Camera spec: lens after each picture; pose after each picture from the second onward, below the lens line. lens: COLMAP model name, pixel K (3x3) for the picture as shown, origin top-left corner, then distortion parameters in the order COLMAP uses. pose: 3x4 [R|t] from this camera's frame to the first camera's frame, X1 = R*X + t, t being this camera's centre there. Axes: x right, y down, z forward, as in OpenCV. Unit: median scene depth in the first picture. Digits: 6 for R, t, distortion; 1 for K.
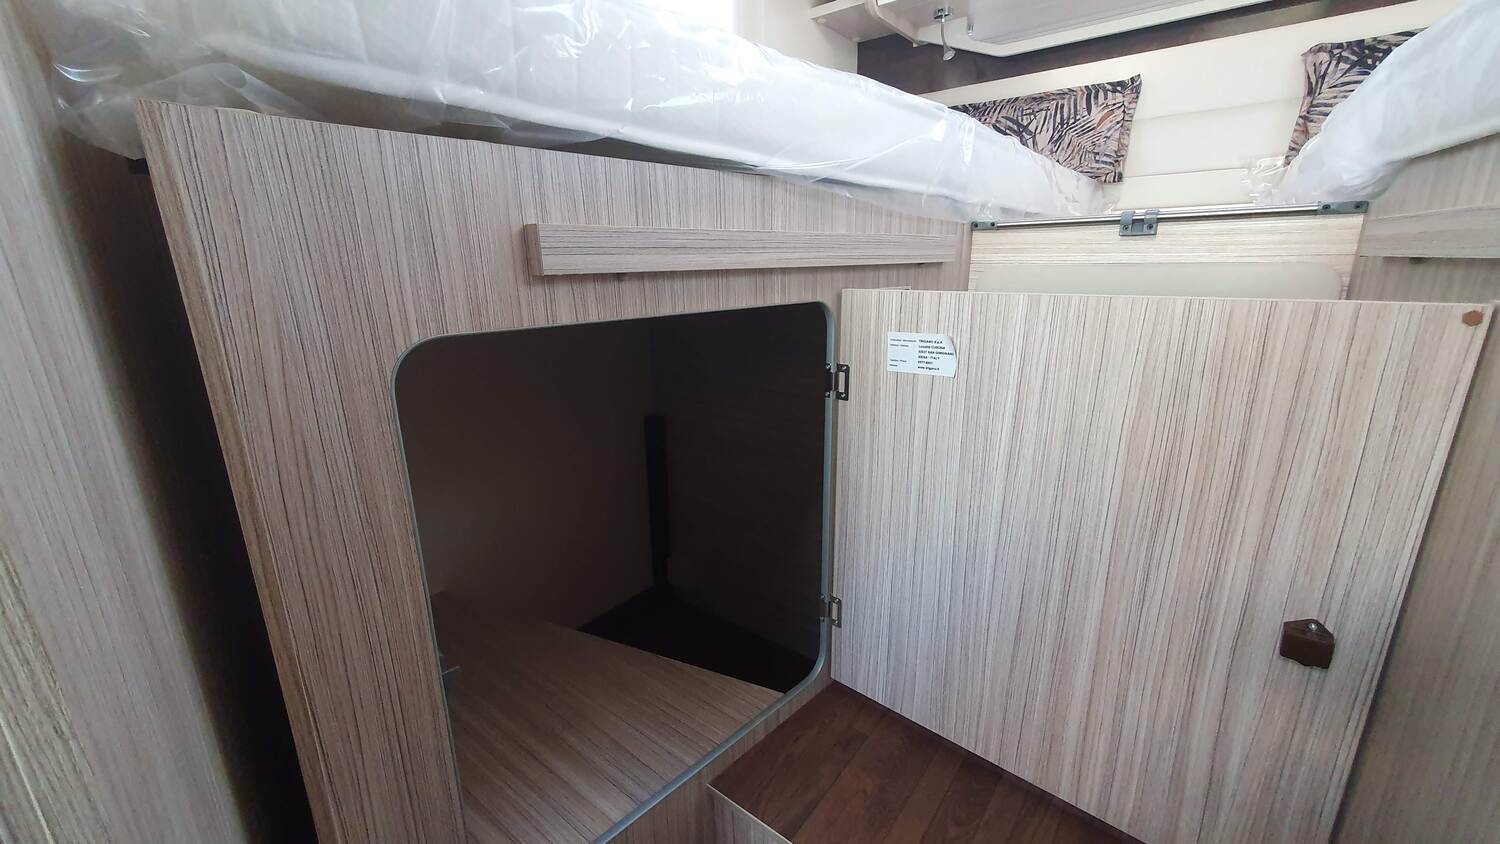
lens RADIAL K [[598.0, 0, 741.3], [0, 598.0, 419.1], [0, 0, 1]] dist [0.001792, -0.000274]
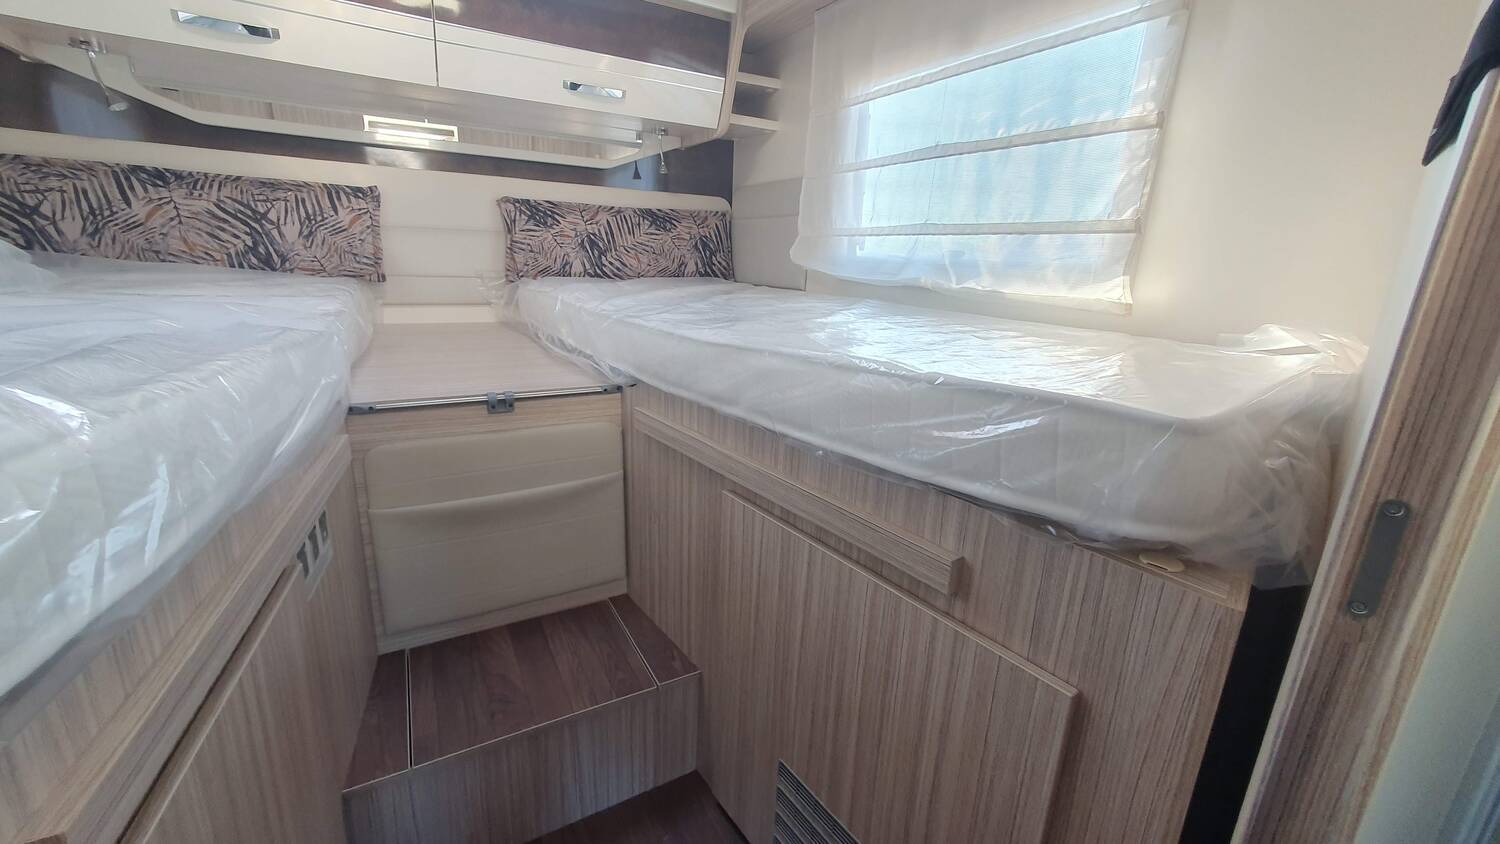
lens RADIAL K [[602.8, 0, 745.7], [0, 602.8, 416.5], [0, 0, 1]] dist [-0.000190, 0.005952]
pose [[0.362292, -0.216677, 0.906529, -0.169973], [0.191439, 0.969166, 0.155140, -0.213885], [-0.912193, 0.117339, 0.392602, 0.014177]]
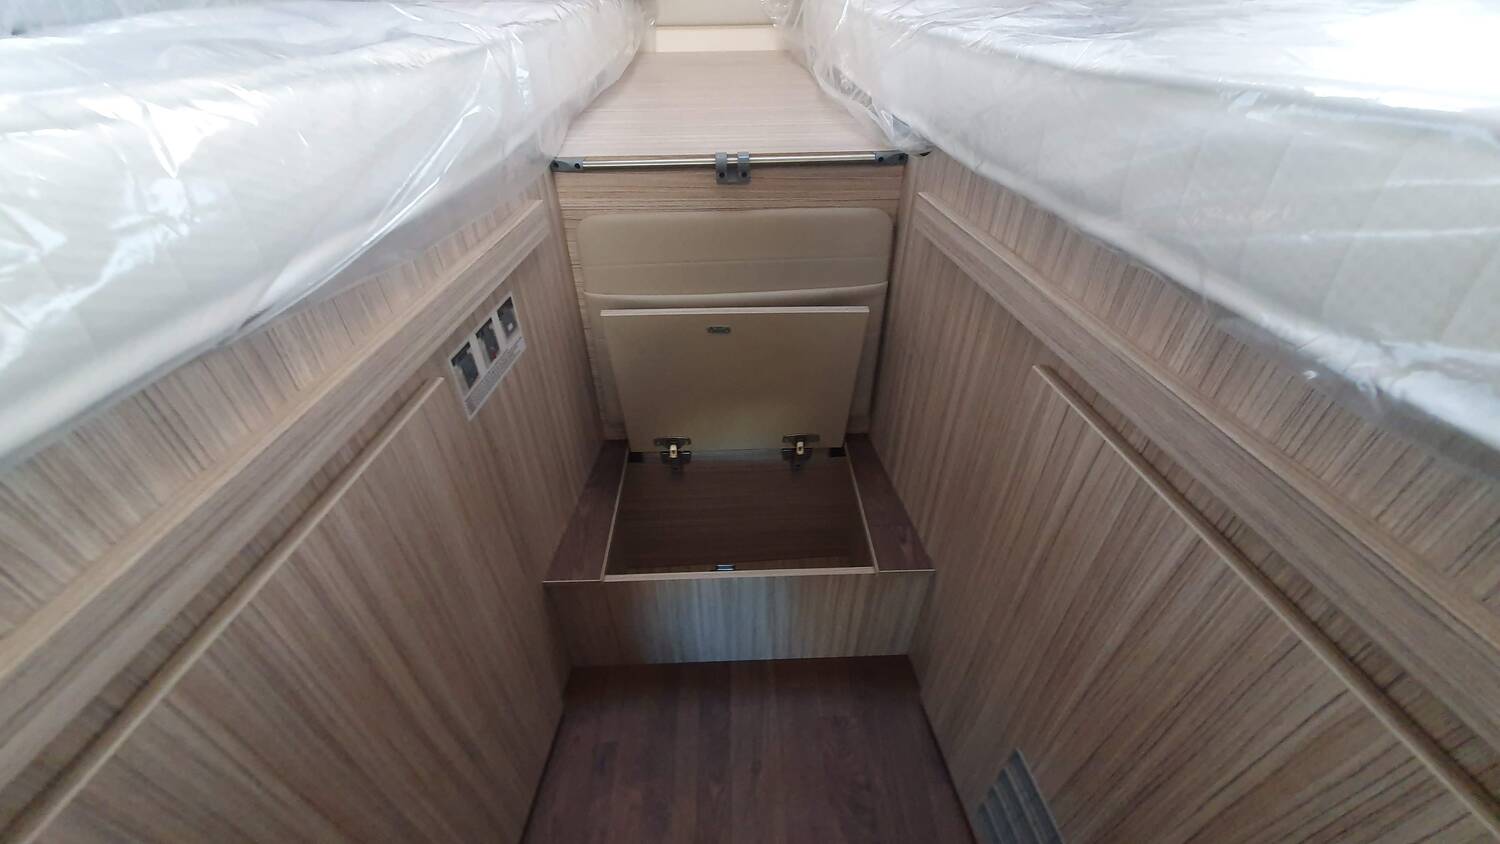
lens RADIAL K [[590.9, 0, 736.9], [0, 590.9, 415.5], [0, 0, 1]] dist [0.018714, -0.000010]
pose [[0.765210, -0.388622, 0.513251, 0.030076], [0.165255, 0.889105, 0.426830, -0.203314], [-0.622209, -0.241797, 0.744574, 0.122547]]
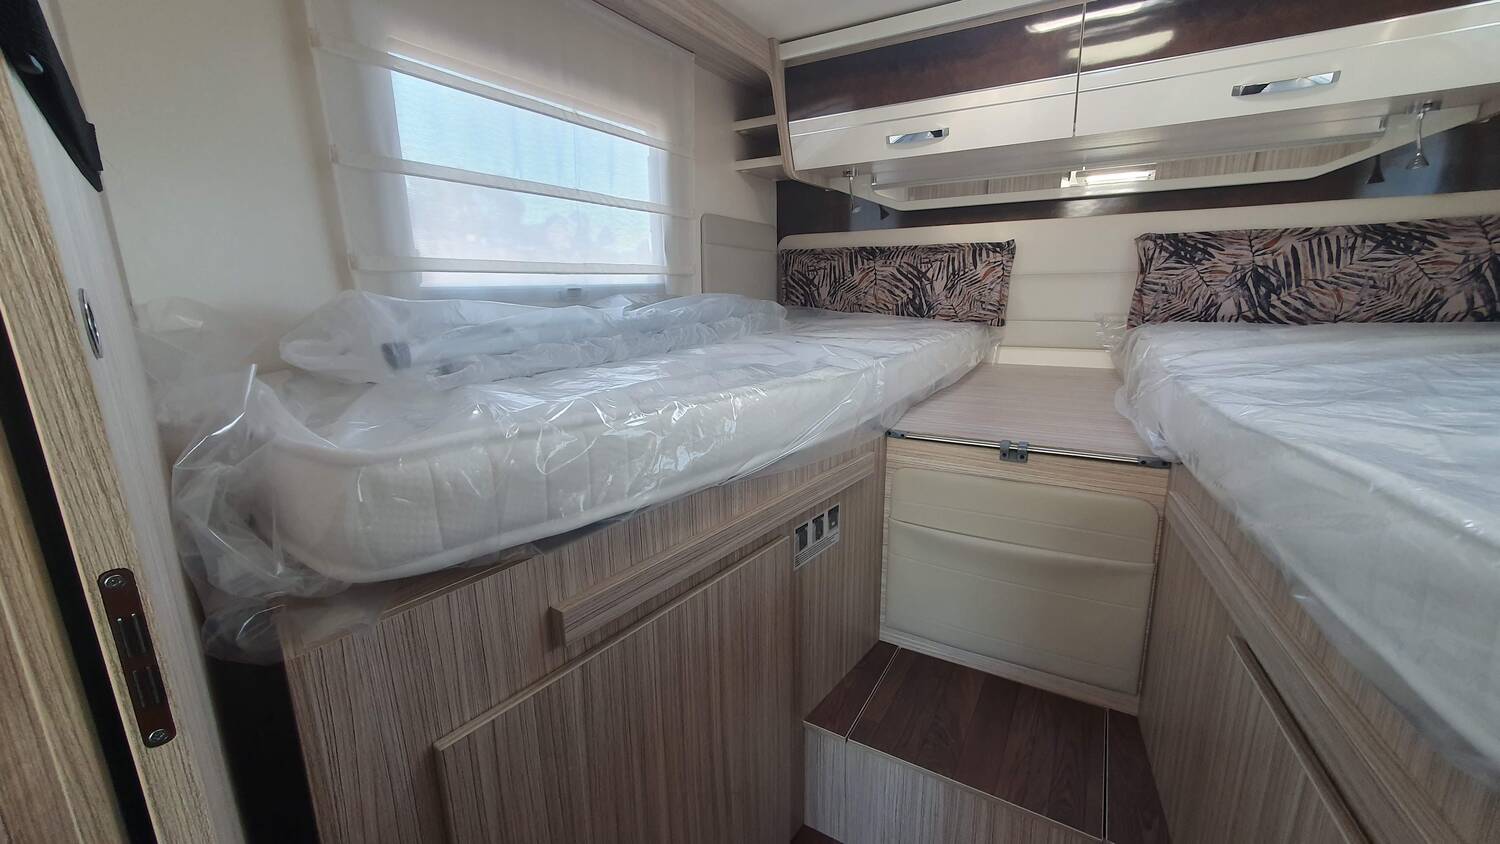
lens RADIAL K [[600.8, 0, 743.7], [0, 600.8, 419.6], [0, 0, 1]] dist [0.006721, -0.000649]
pose [[0.990468, -0.034349, 0.133390, -0.035137], [0.038929, 0.998733, -0.031881, -0.202507], [-0.132126, 0.036769, 0.990551, -0.096629]]
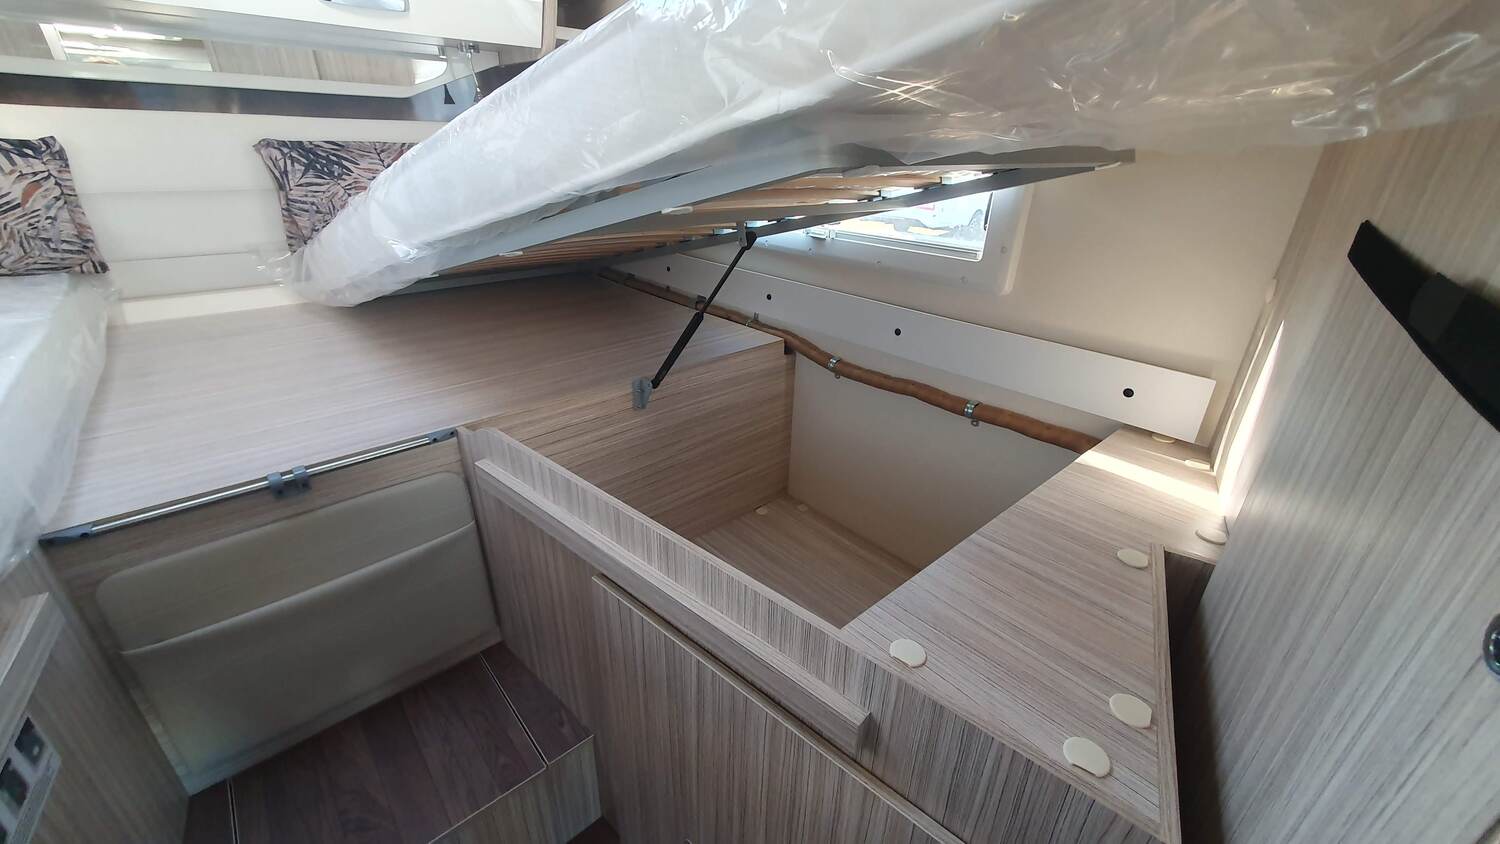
lens RADIAL K [[605.1, 0, 741.4], [0, 605.1, 417.3], [0, 0, 1]] dist [0.009587, 0.000390]
pose [[0.173116, -0.407025, 0.896862, -0.035249], [0.230749, 0.902028, 0.364829, -0.334369], [-0.957489, 0.143793, 0.250076, 0.009248]]
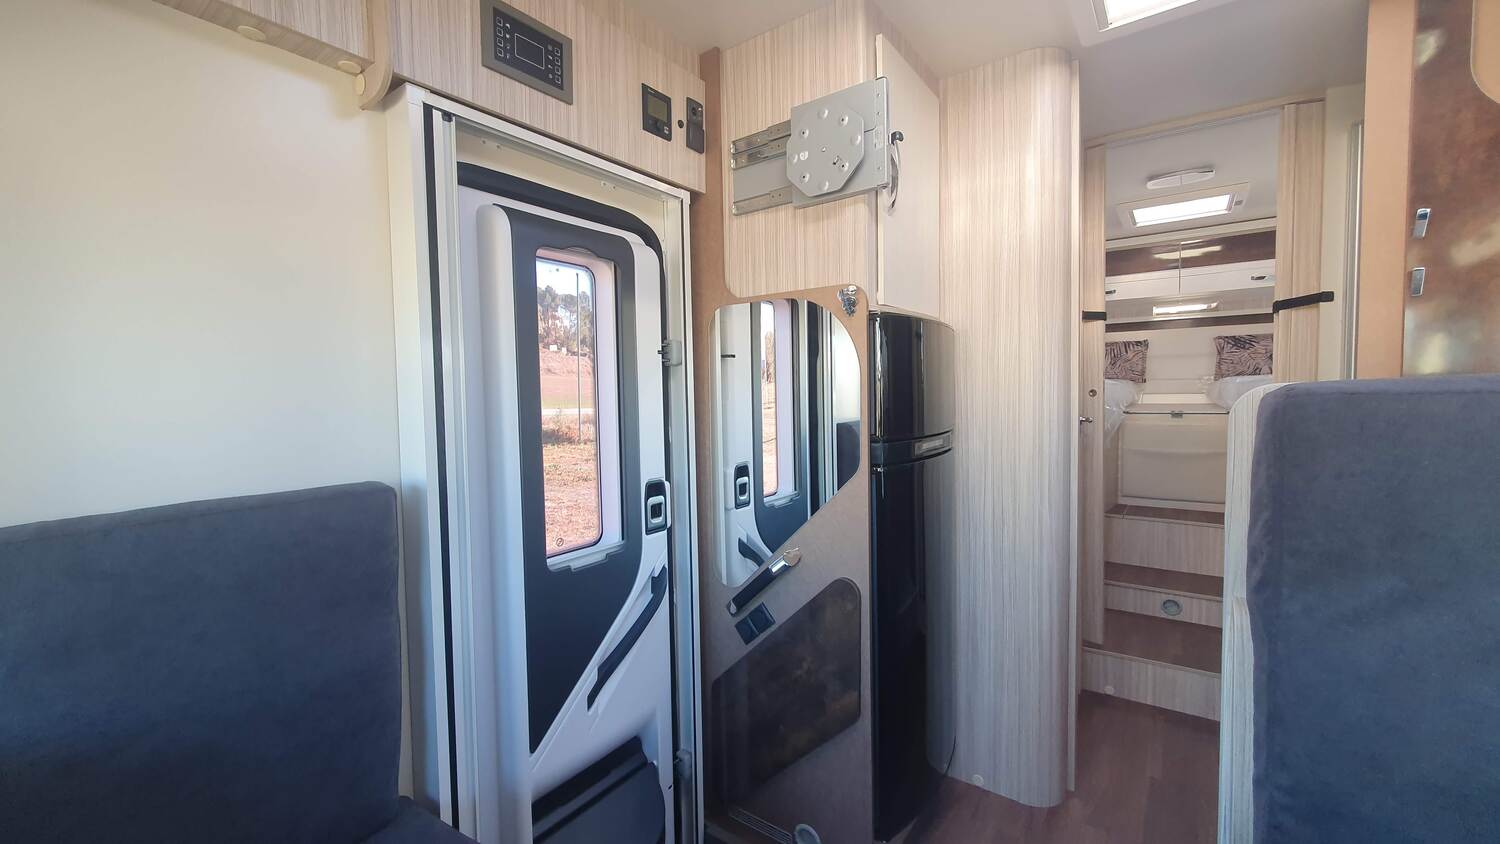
lens RADIAL K [[590.8, 0, 742.6], [0, 590.8, 419.7], [0, 0, 1]] dist [0.002893, -0.000060]
pose [[0.999129, -0.010047, 0.040500, -1.019469], [0.017965, 0.979598, -0.200160, 0.169270], [-0.037663, 0.200714, 0.978926, -1.150242]]
